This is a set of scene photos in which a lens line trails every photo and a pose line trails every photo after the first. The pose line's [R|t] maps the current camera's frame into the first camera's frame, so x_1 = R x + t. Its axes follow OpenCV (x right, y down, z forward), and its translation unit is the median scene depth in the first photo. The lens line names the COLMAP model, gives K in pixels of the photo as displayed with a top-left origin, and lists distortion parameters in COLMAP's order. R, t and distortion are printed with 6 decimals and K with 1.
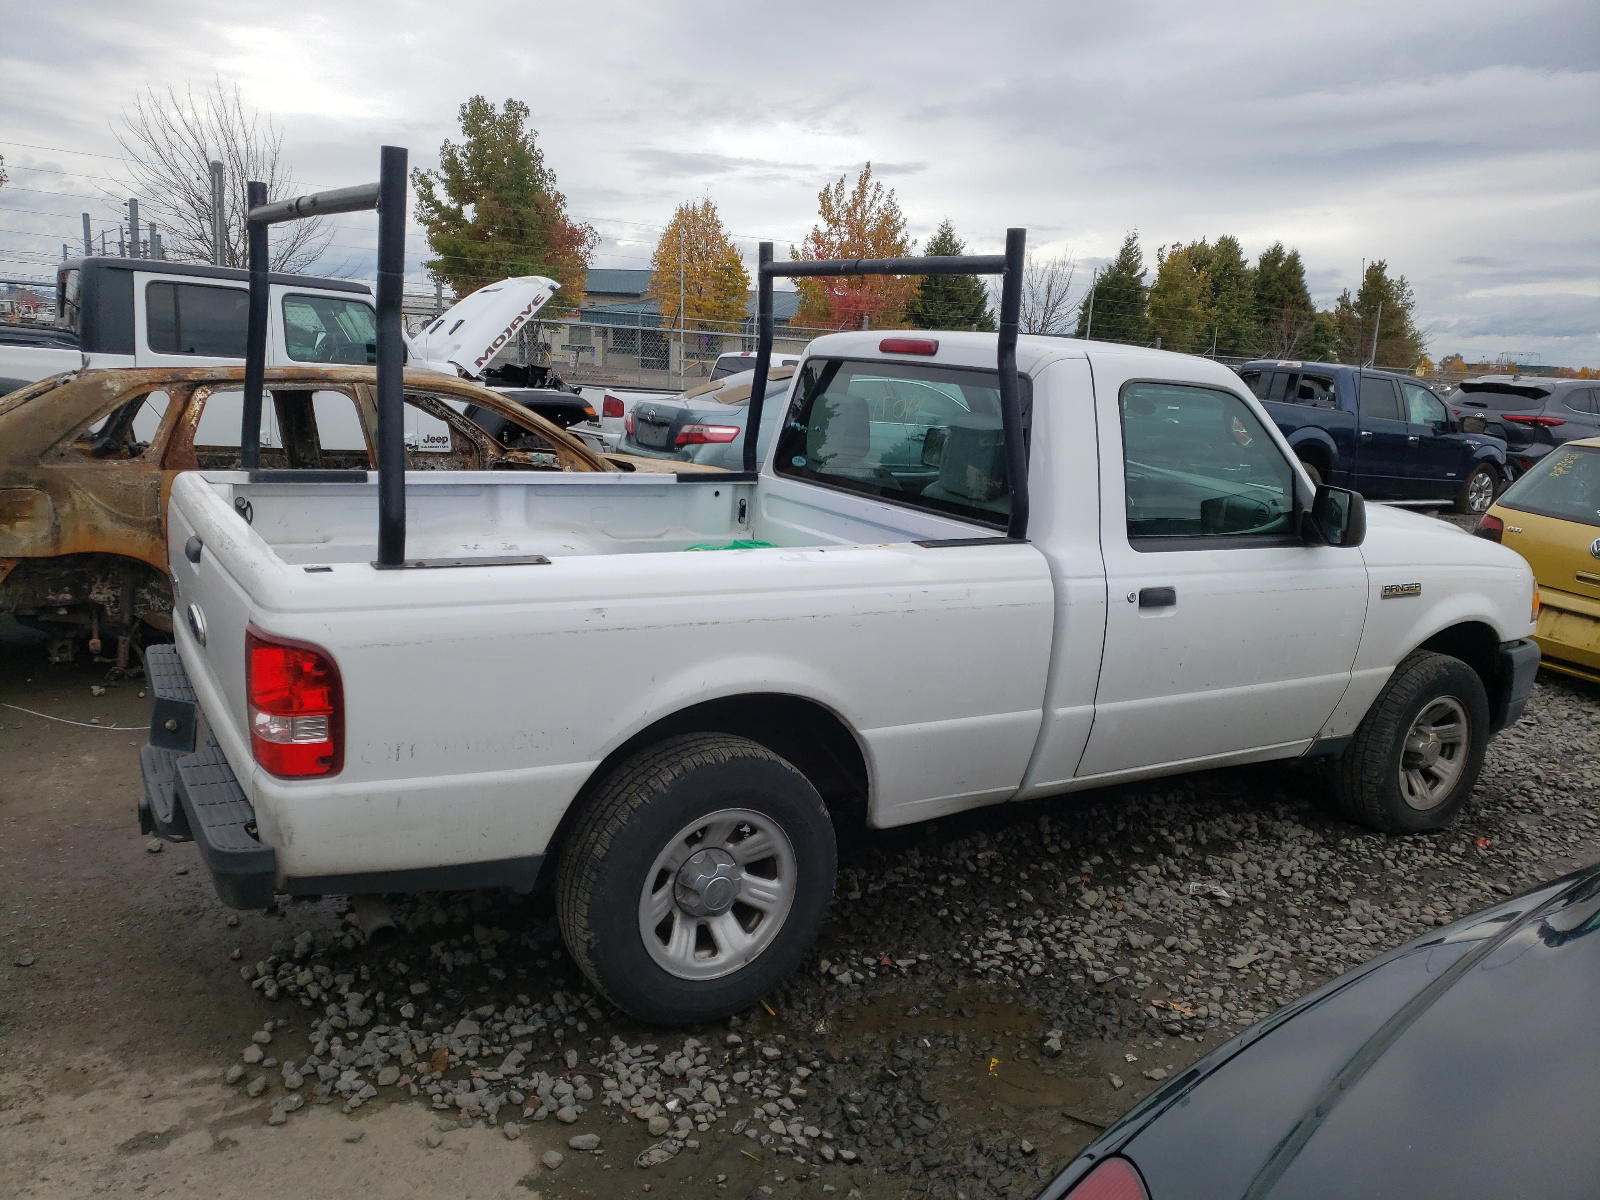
lens RADIAL K [[1263.0, 0, 800.0], [0, 1263.0, 600.0], [0, 0, 1]] dist [0.140398, -0.303734]
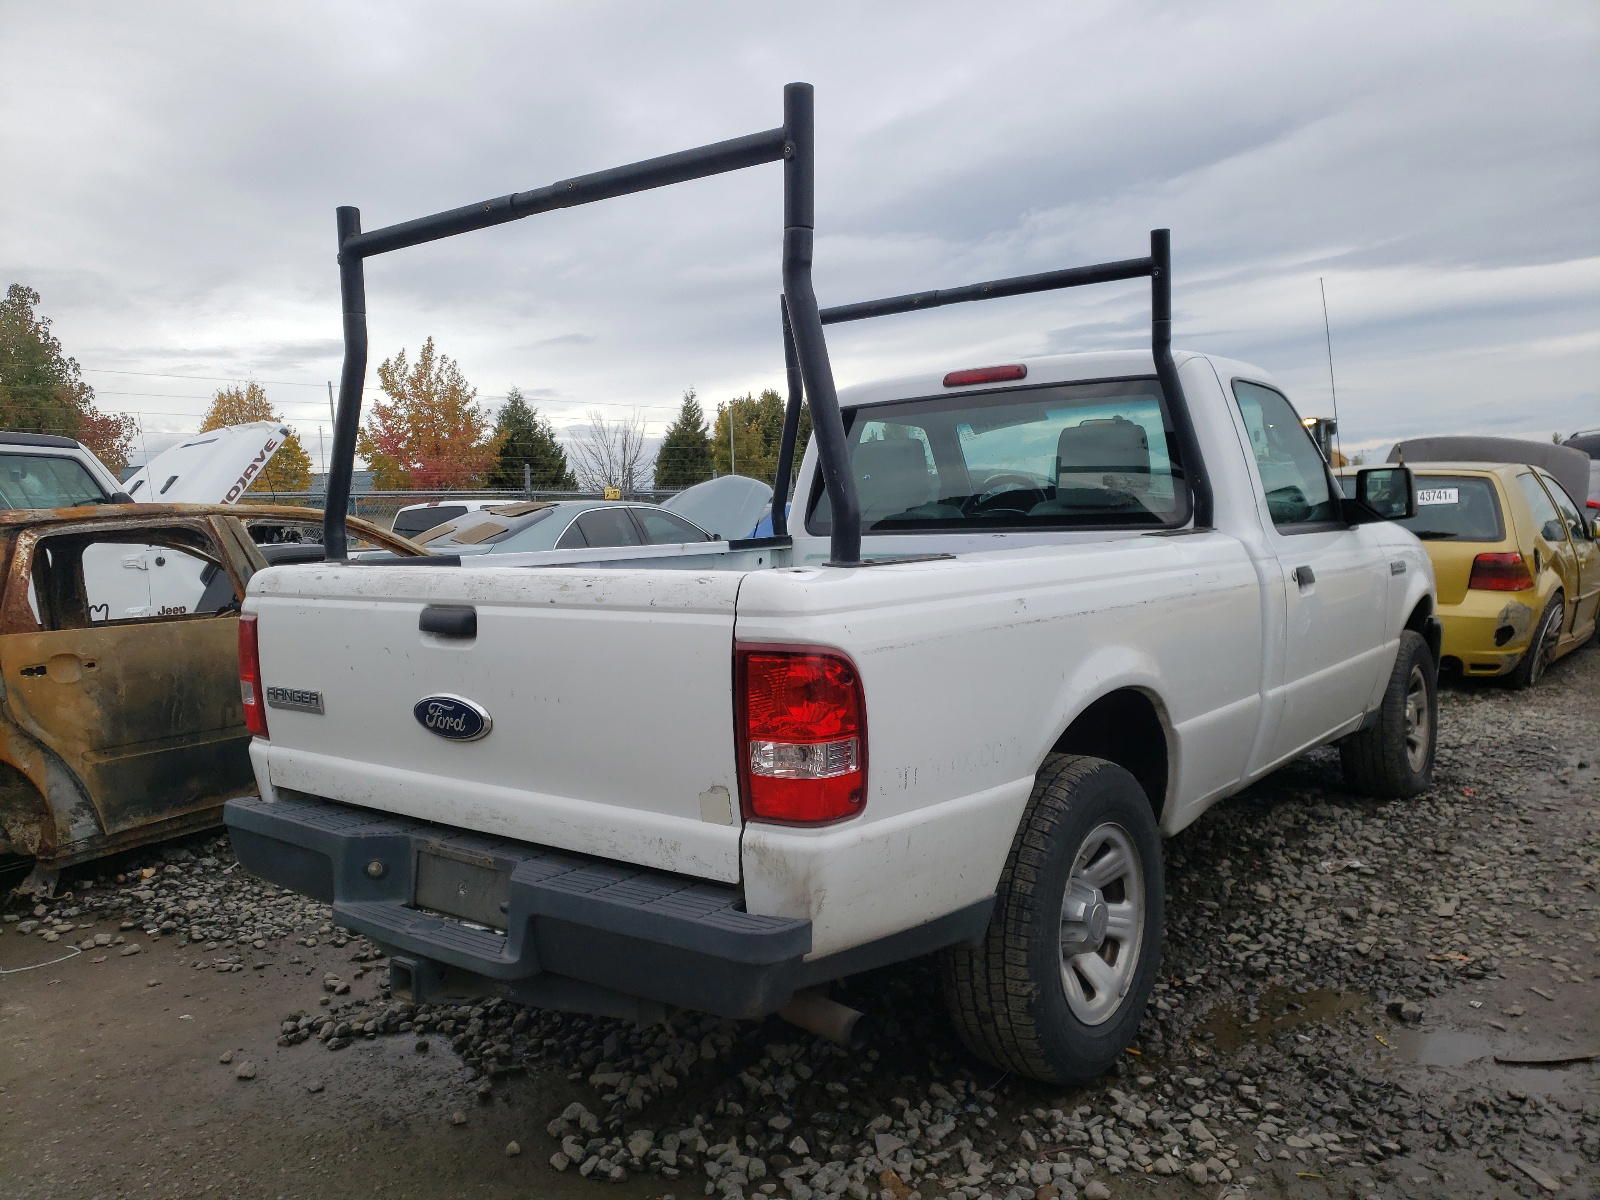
lens RADIAL K [[1272.2, 0, 800.0], [0, 1272.2, 600.0], [0, 0, 1]] dist [0.021949, -0.004740]
pose [[0.929046, -0.119175, 0.350244, -0.427222], [0.164519, 0.981024, -0.102592, 0.050975], [-0.331371, 0.152935, 0.931023, 0.154228]]
